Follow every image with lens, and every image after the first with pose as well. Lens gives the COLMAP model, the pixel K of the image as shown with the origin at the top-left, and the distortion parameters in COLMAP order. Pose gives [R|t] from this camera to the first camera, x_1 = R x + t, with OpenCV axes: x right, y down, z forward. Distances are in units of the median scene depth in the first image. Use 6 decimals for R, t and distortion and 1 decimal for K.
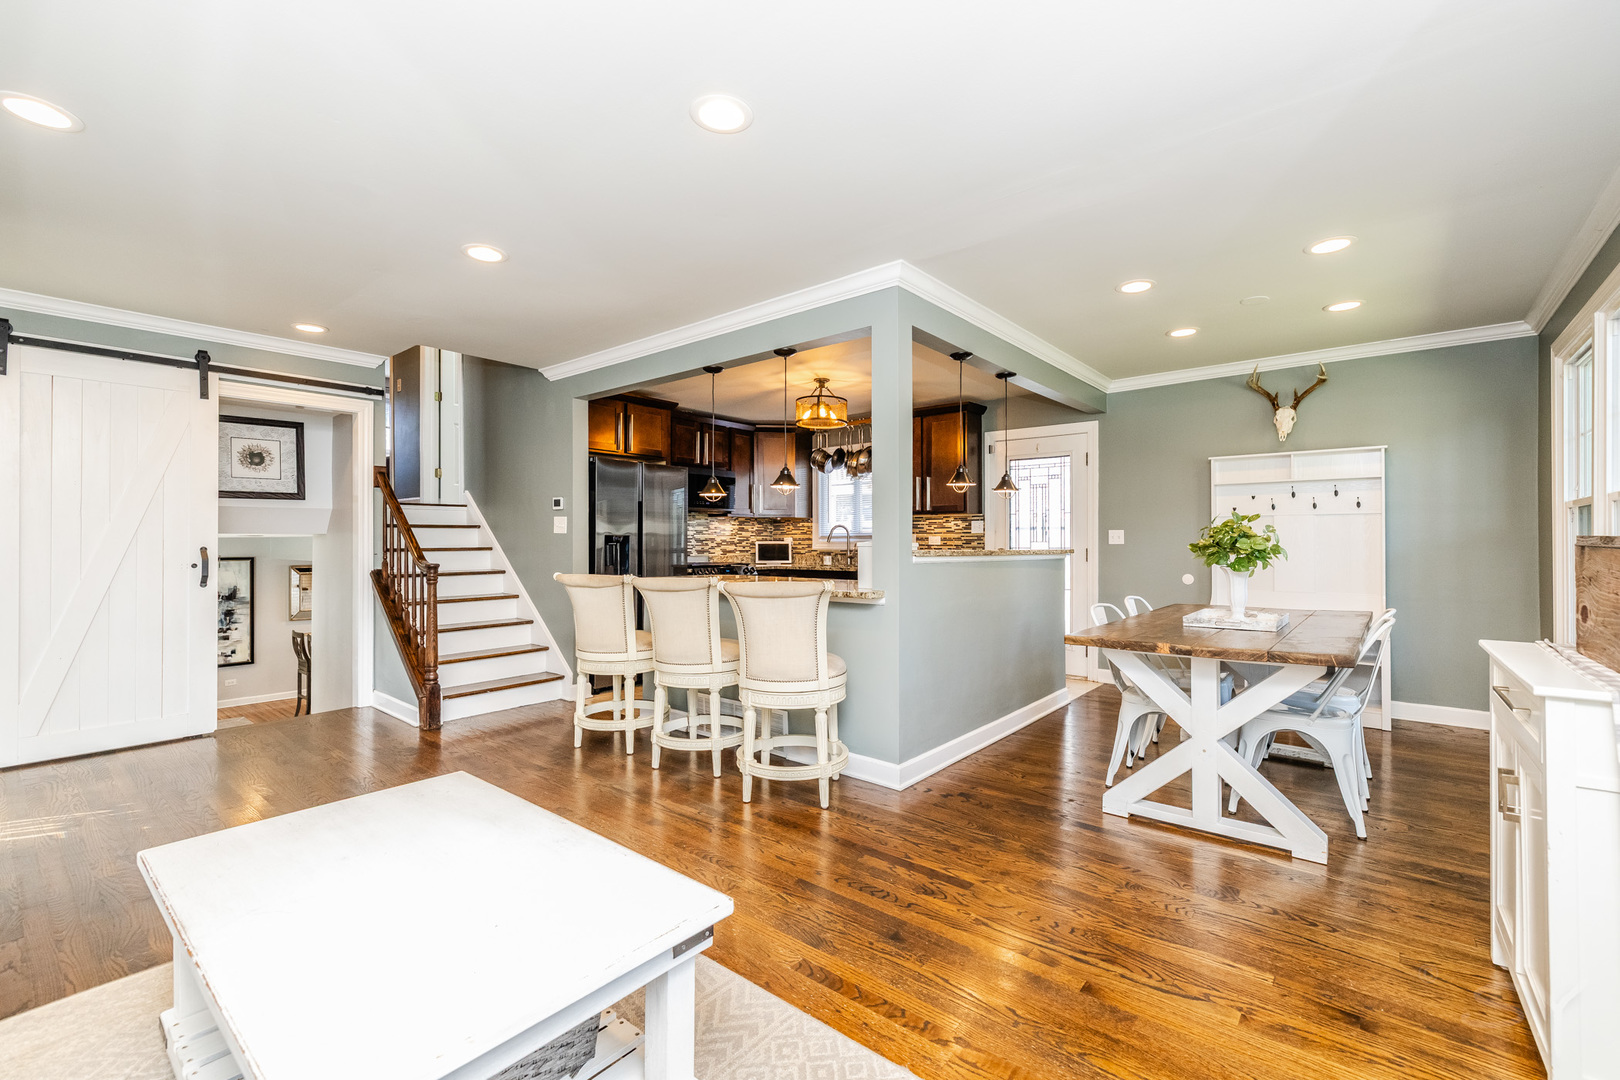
lens RADIAL K [[700.7, 0, 813.0], [0, 700.7, 536.0], [0, 0, 1]] dist [0.006154, -0.001029]
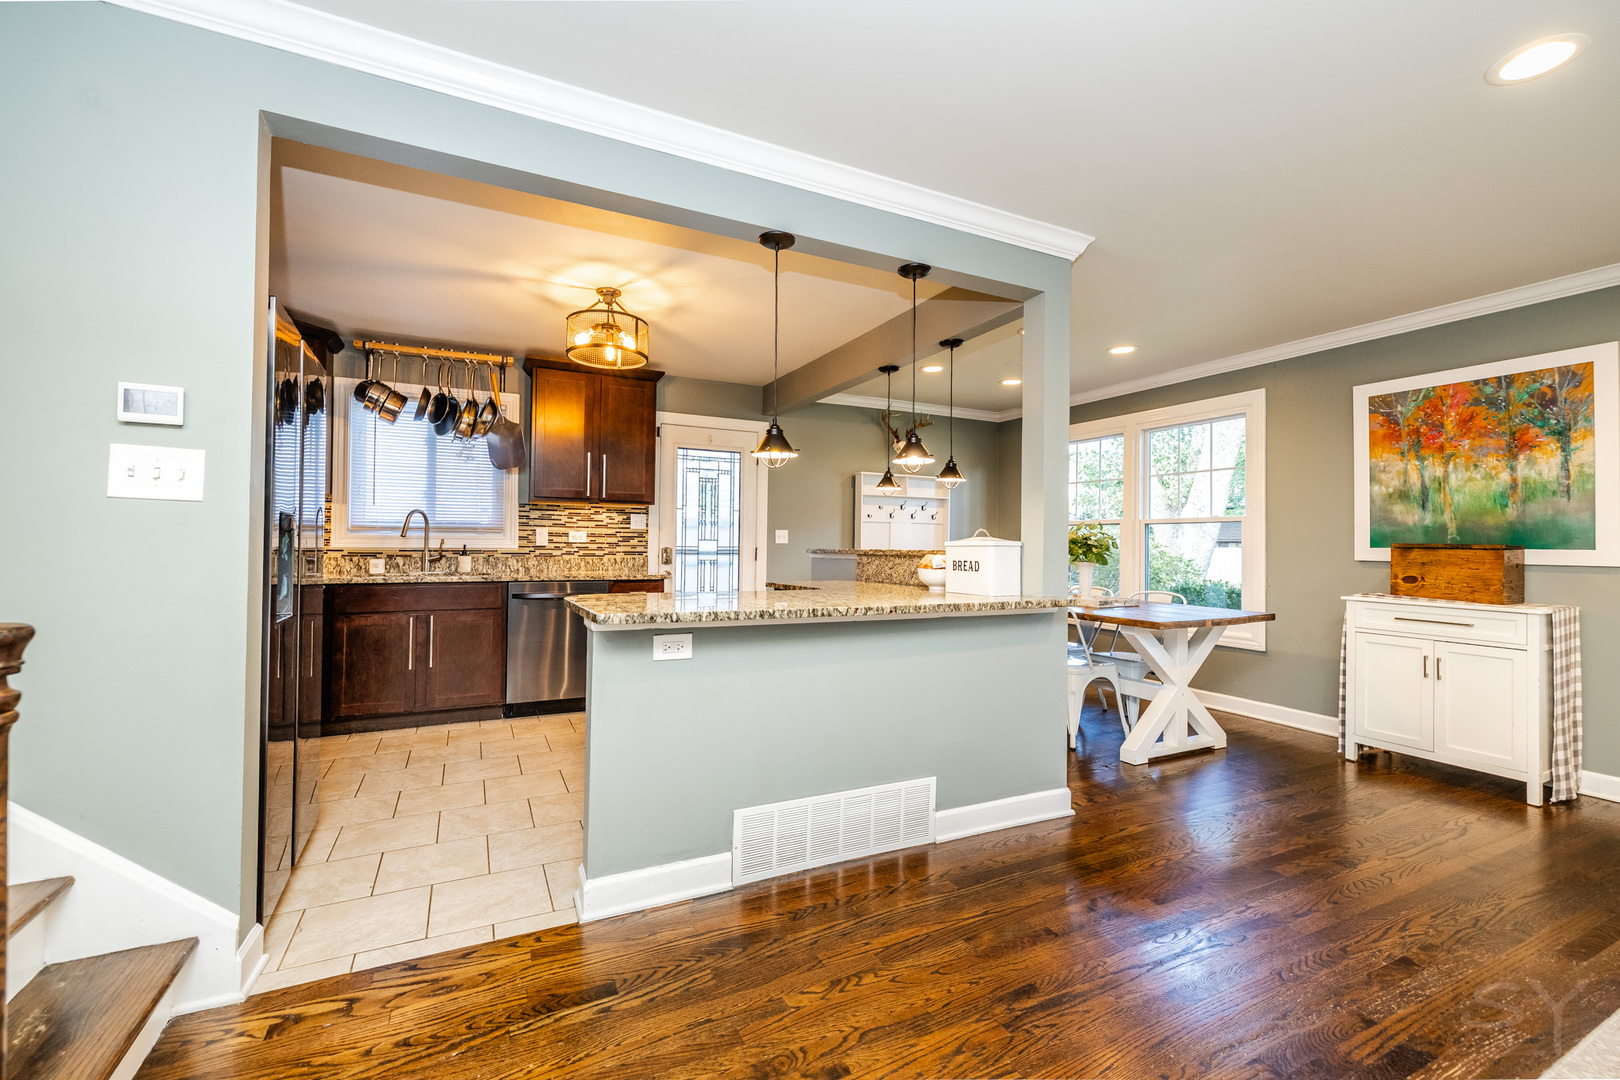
lens RADIAL K [[684.7, 0, 799.2], [0, 684.7, 539.2], [0, 0, 1]] dist [0.002314, 0.000654]
pose [[0.415300, 0.011432, 0.909613, -0.449312], [-0.018632, 0.999818, -0.004059, 0.008283], [-0.909494, -0.015262, 0.415437, 0.514894]]
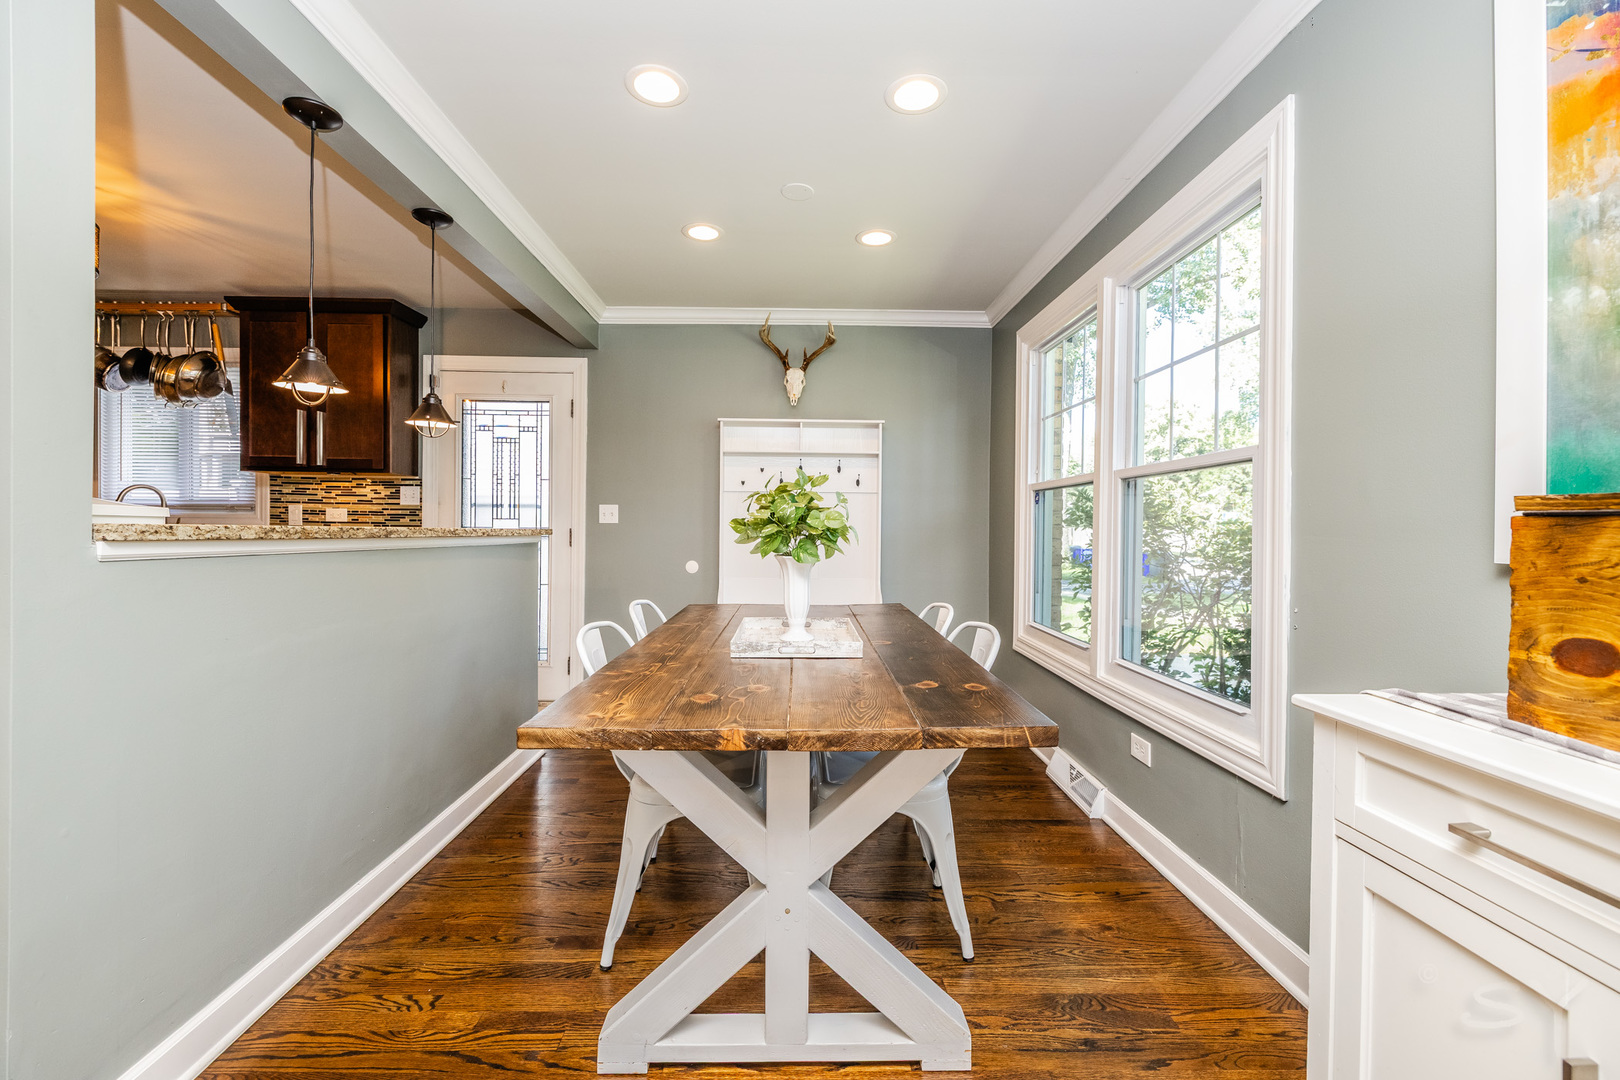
lens RADIAL K [[684.7, 0, 797.5], [0, 684.7, 532.1], [0, 0, 1]] dist [0.002314, 0.000654]
pose [[0.769426, 0.004431, 0.638721, 0.107658], [-0.016377, 0.999784, 0.012792, 0.007842], [-0.638526, -0.020303, 0.769332, 0.277320]]
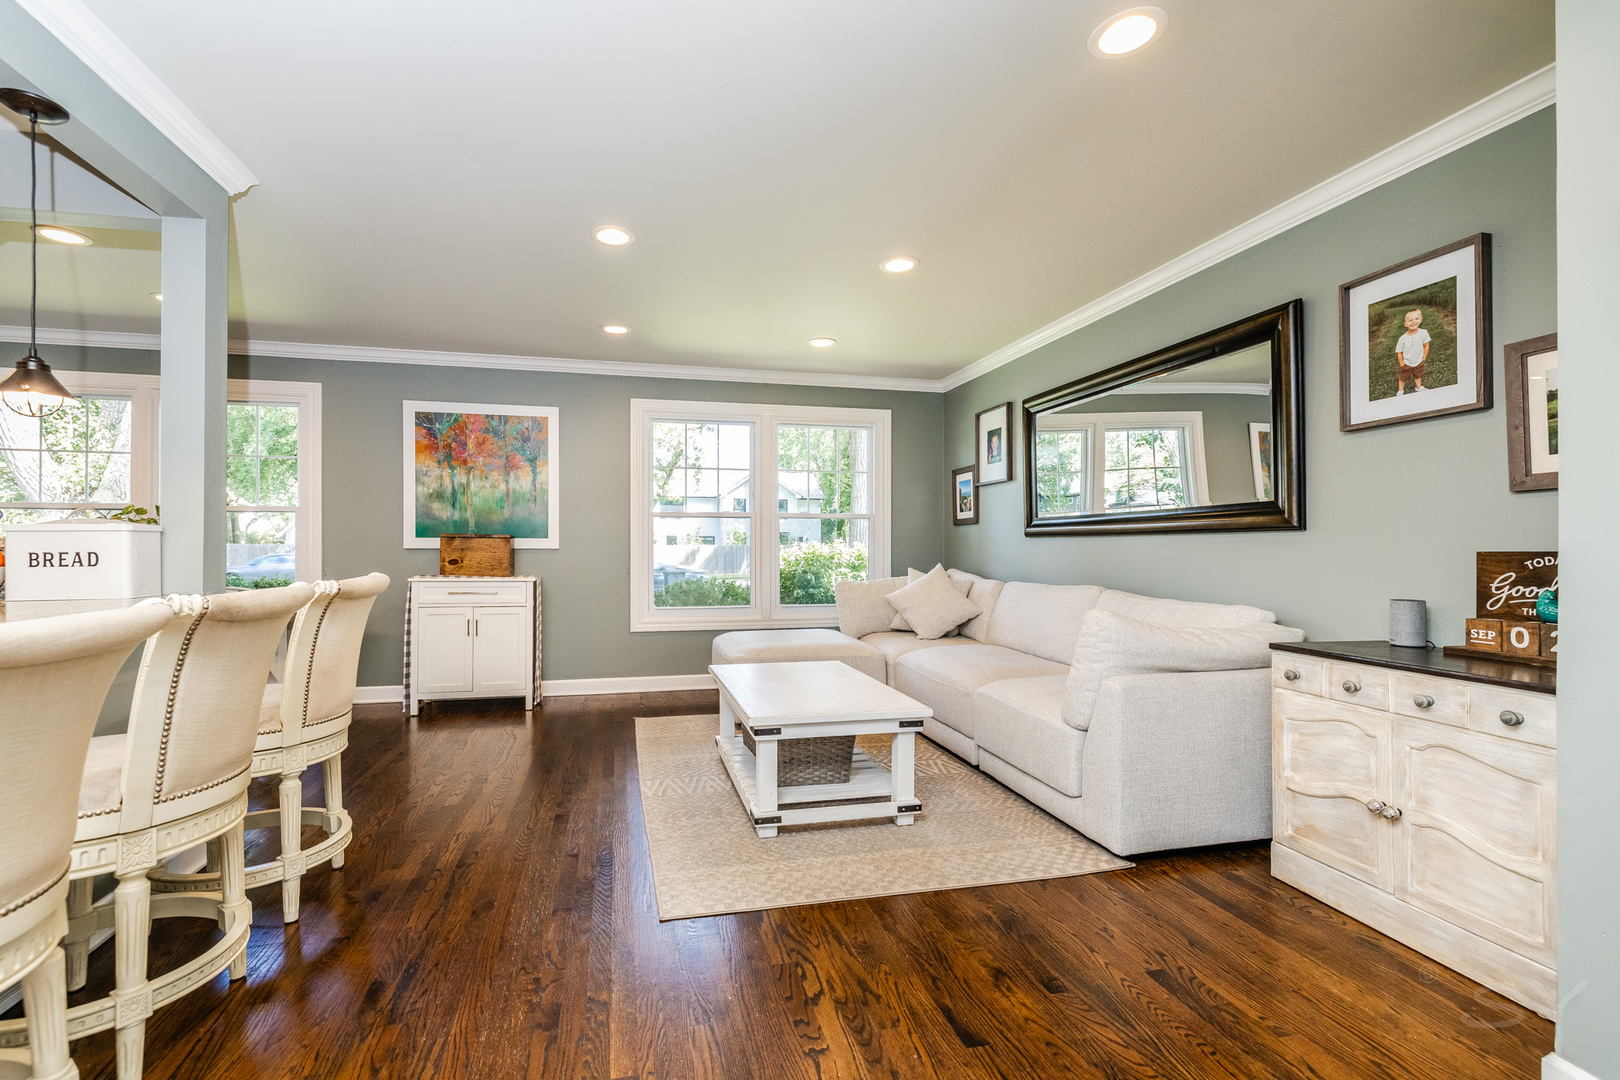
lens RADIAL K [[700.7, 0, 779.8], [0, 700.7, 545.8], [0, 0, 1]] dist [0.006154, -0.001029]
pose [[-0.790247, 0.000497, 0.612788, -0.448602], [-0.005828, 0.999948, -0.008326, 0.017270], [-0.612761, -0.010151, -0.790203, 0.670925]]
